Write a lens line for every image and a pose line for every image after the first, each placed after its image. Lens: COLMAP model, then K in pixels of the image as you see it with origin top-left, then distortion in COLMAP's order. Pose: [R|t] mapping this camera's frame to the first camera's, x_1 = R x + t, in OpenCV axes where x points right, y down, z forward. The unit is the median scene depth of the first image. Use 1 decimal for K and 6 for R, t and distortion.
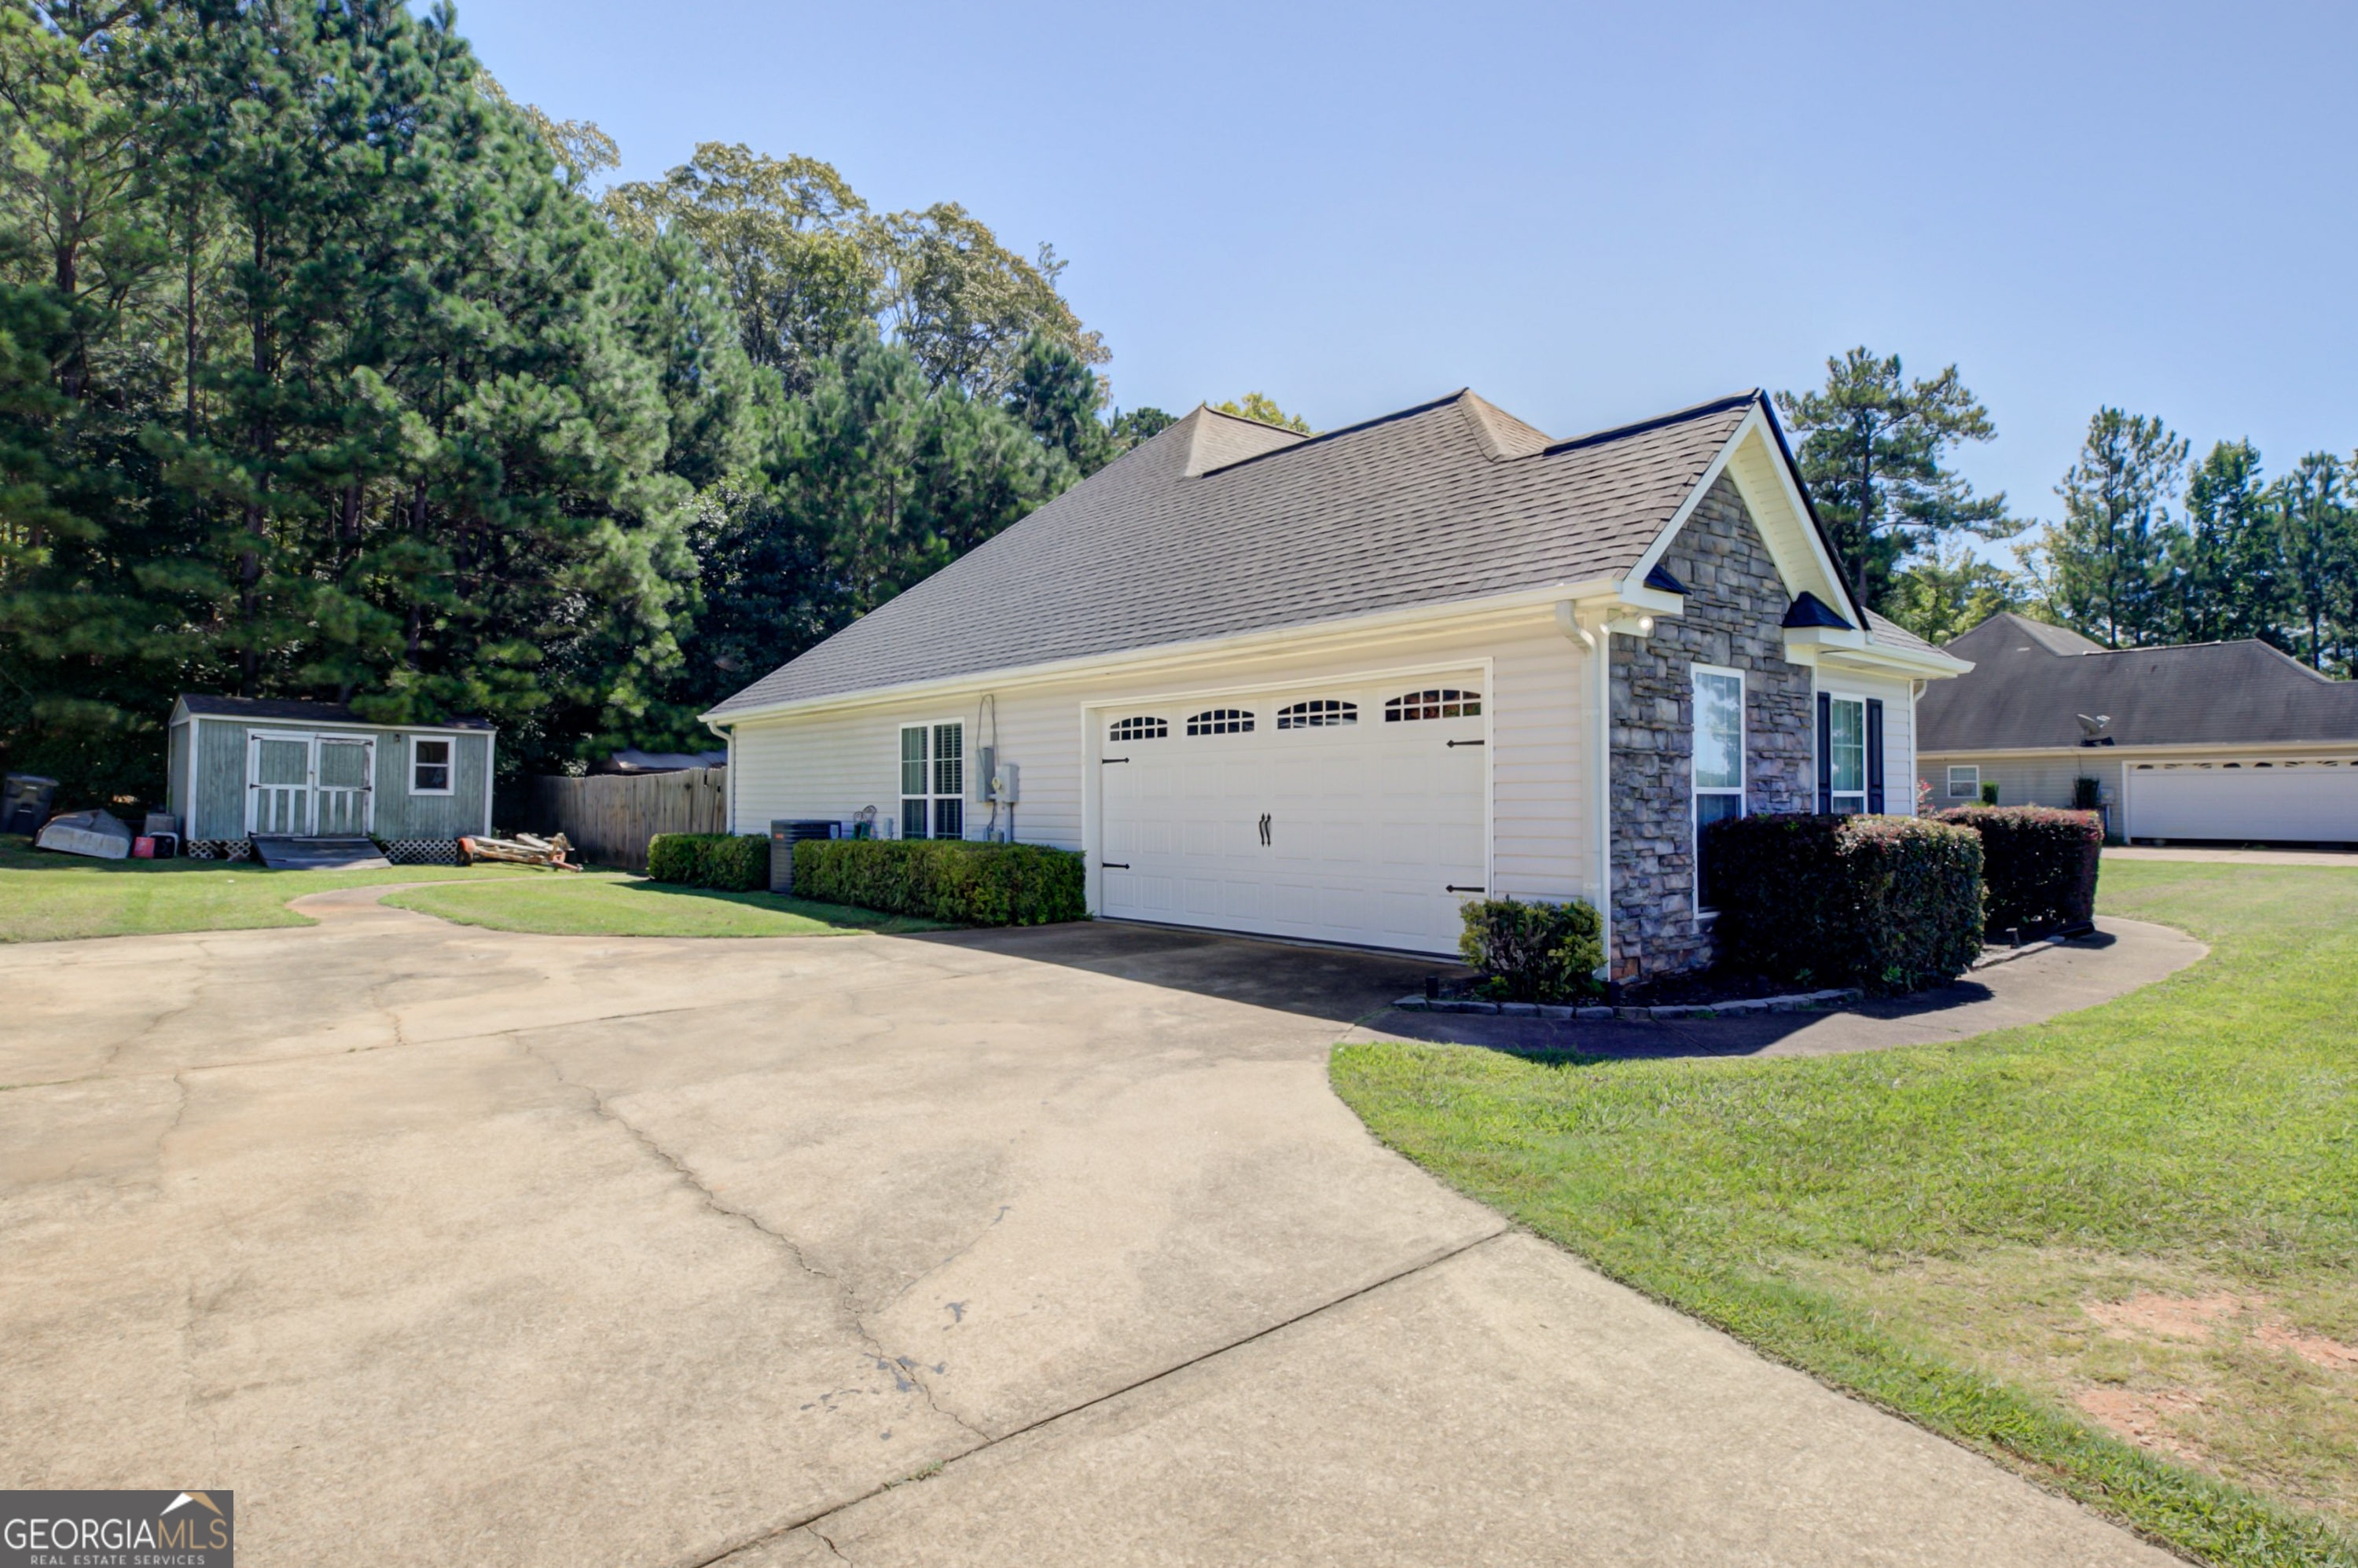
lens RADIAL K [[1251.6, 0, 1189.8], [0, 1251.6, 778.1], [0, 0, 1]] dist [-0.003242, -0.002821]
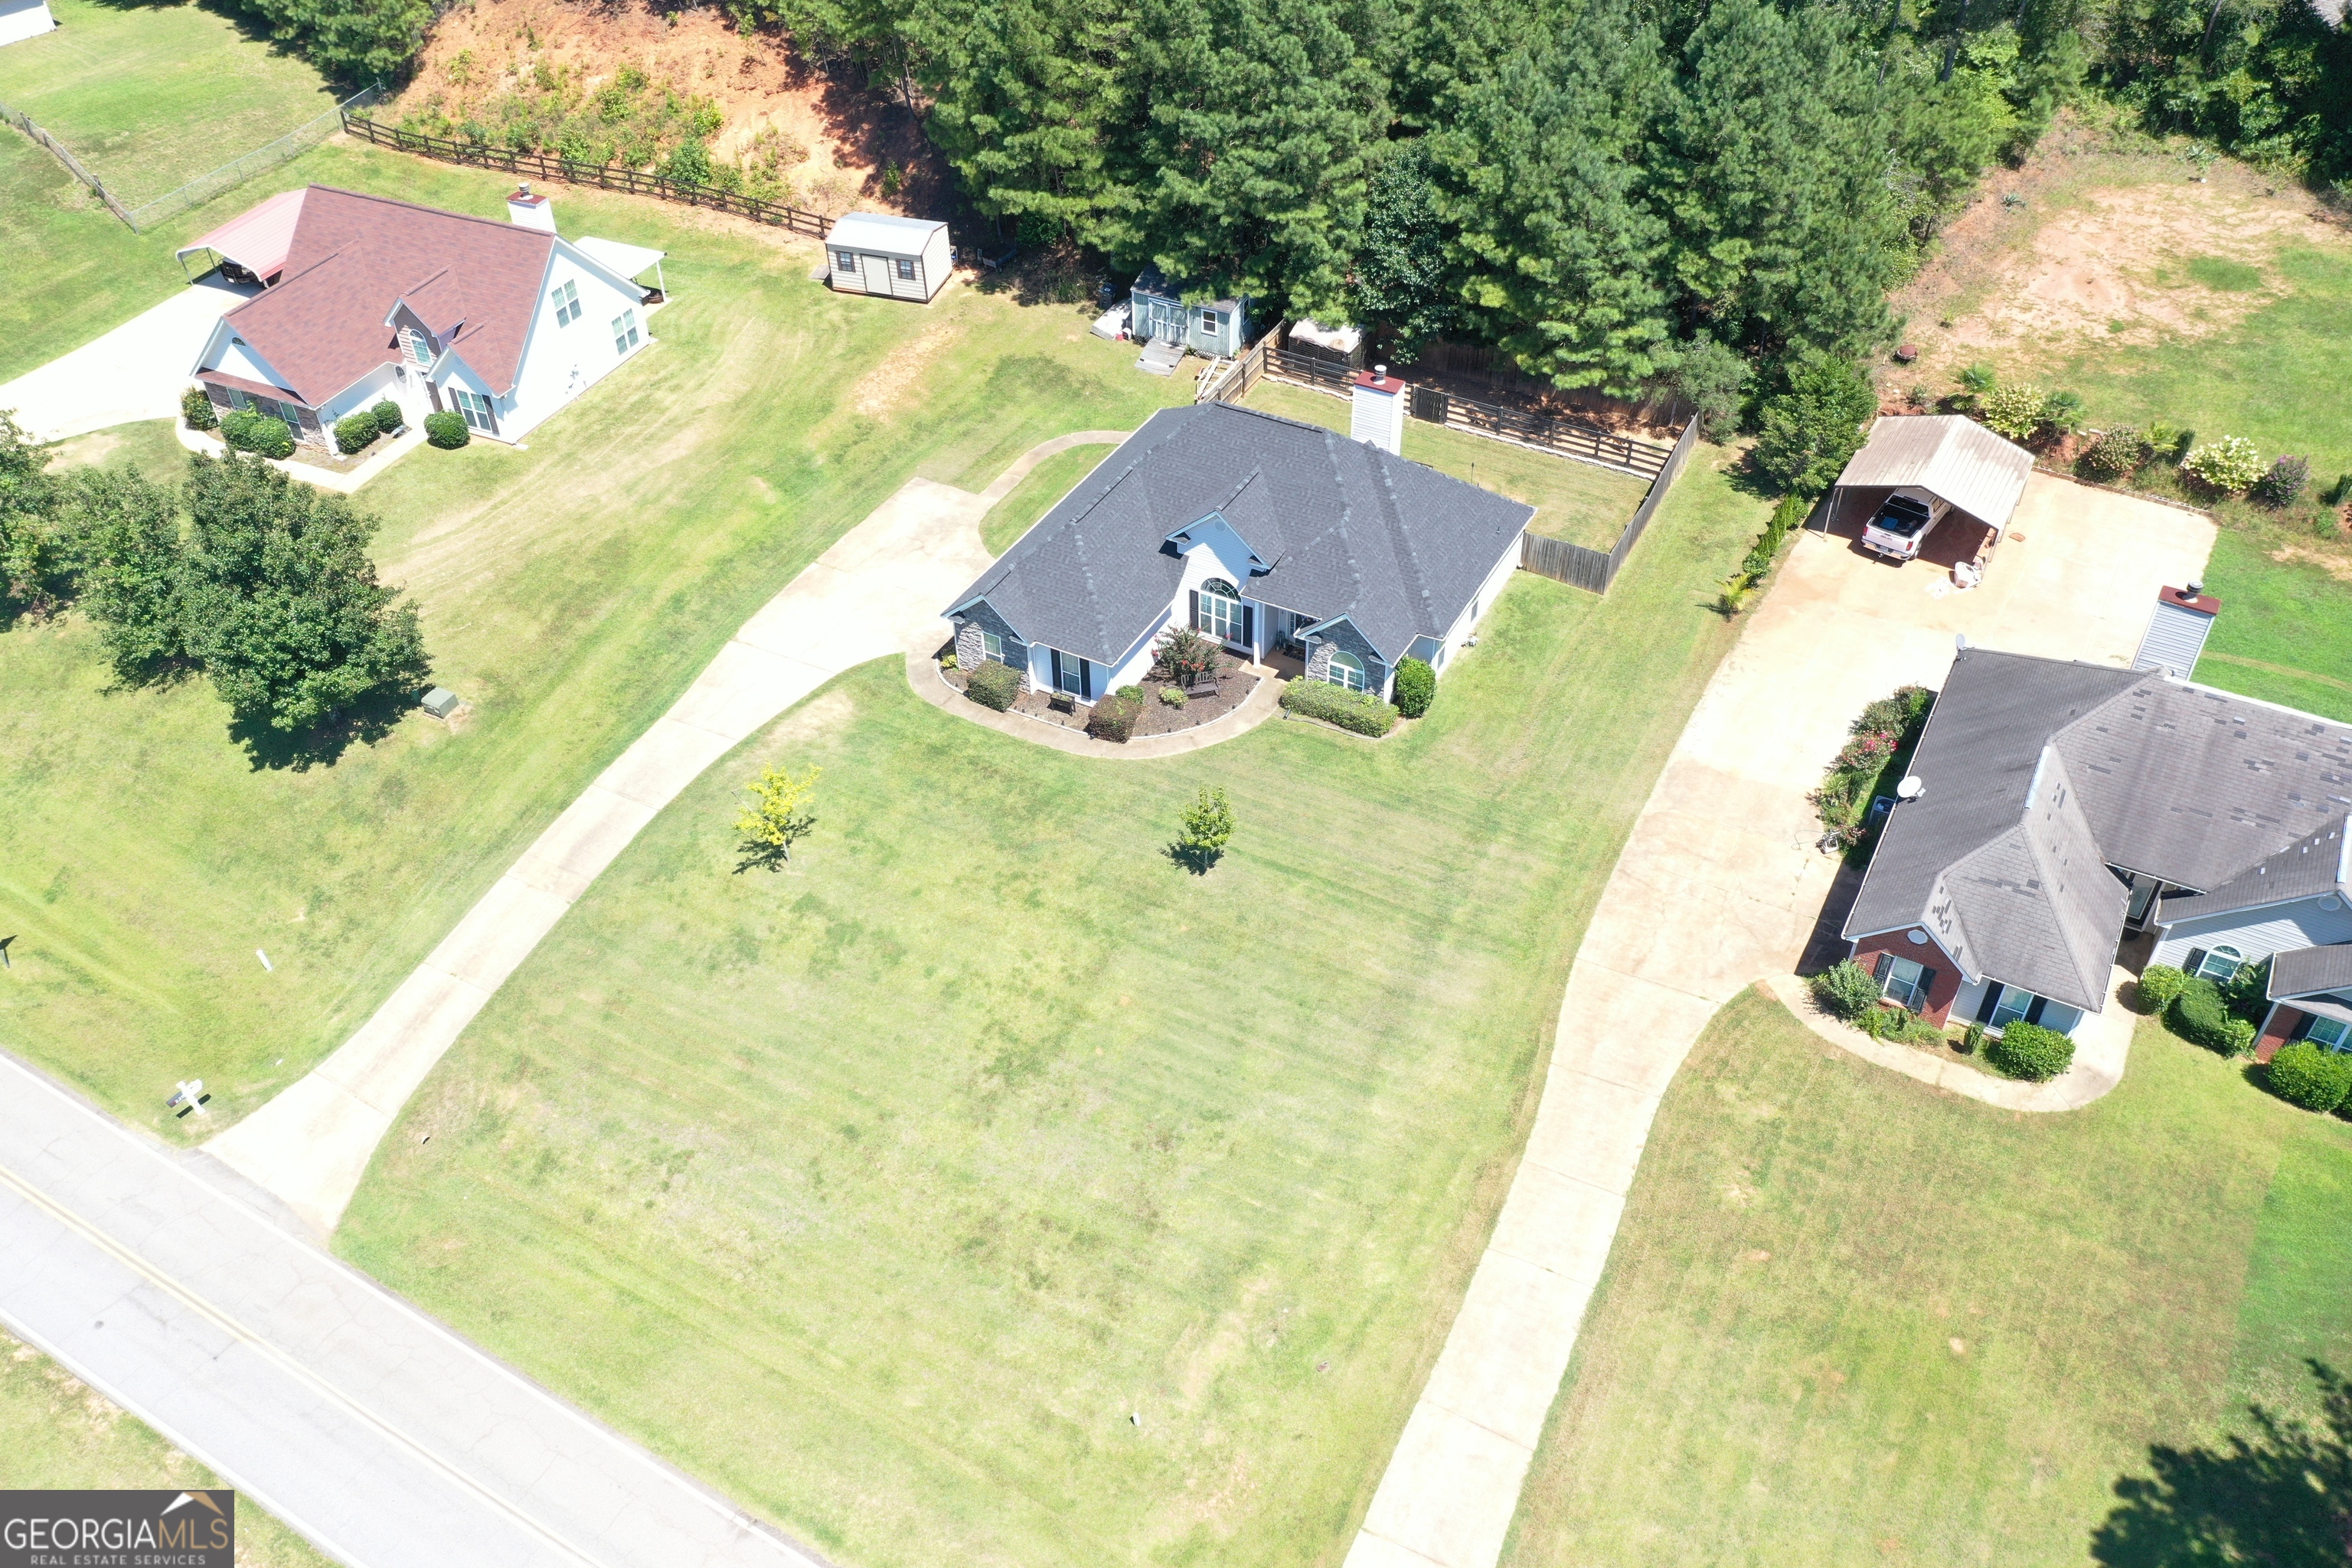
lens RADIAL K [[1862.9, 0, 1177.0], [0, 1862.9, 790.1], [0, 0, 1]] dist [-0.005185, 0.006784]
pose [[0.356754, 0.615101, -0.703120, 2.190139], [0.035205, 0.743258, 0.668078, -1.584316], [0.933535, -0.263092, 0.243505, -0.086224]]
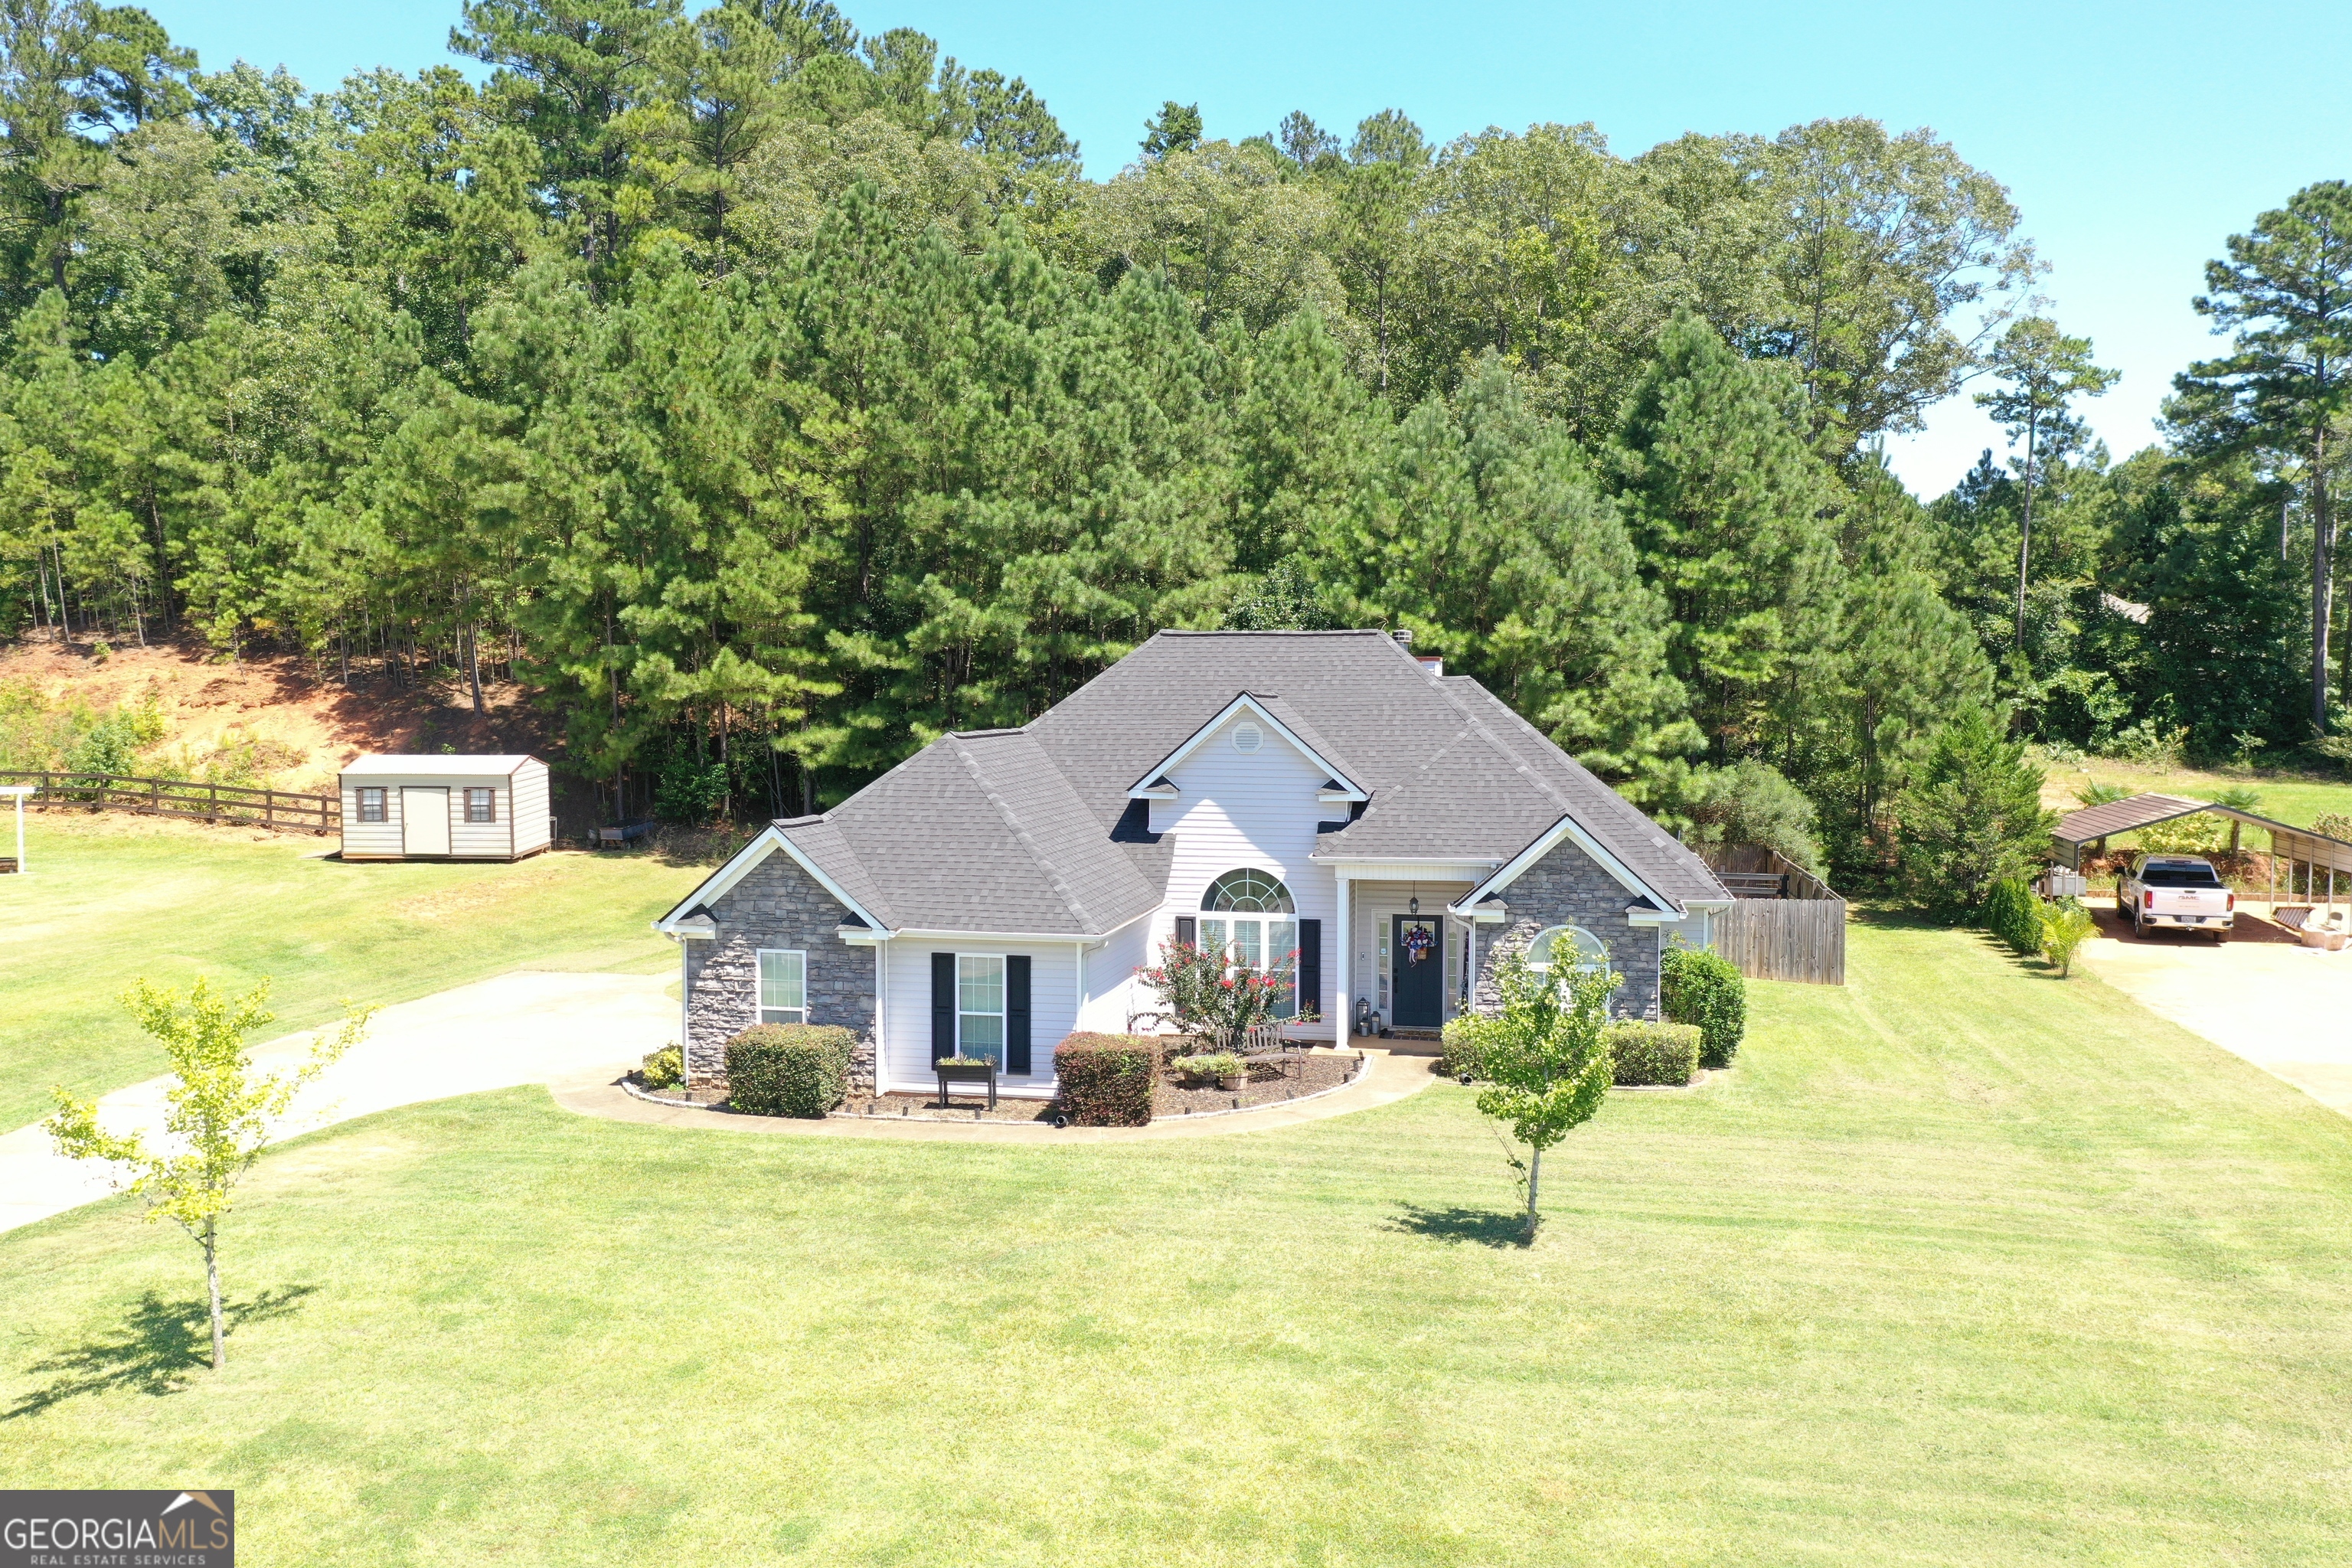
lens RADIAL K [[1862.9, 0, 1178.8], [0, 1862.9, 783.9], [0, 0, 1]] dist [-0.005185, 0.006784]
pose [[0.616325, 0.041387, -0.786403, 1.161833], [0.012639, 0.997969, 0.062427, -0.195924], [0.787390, -0.048415, 0.614551, -0.130856]]
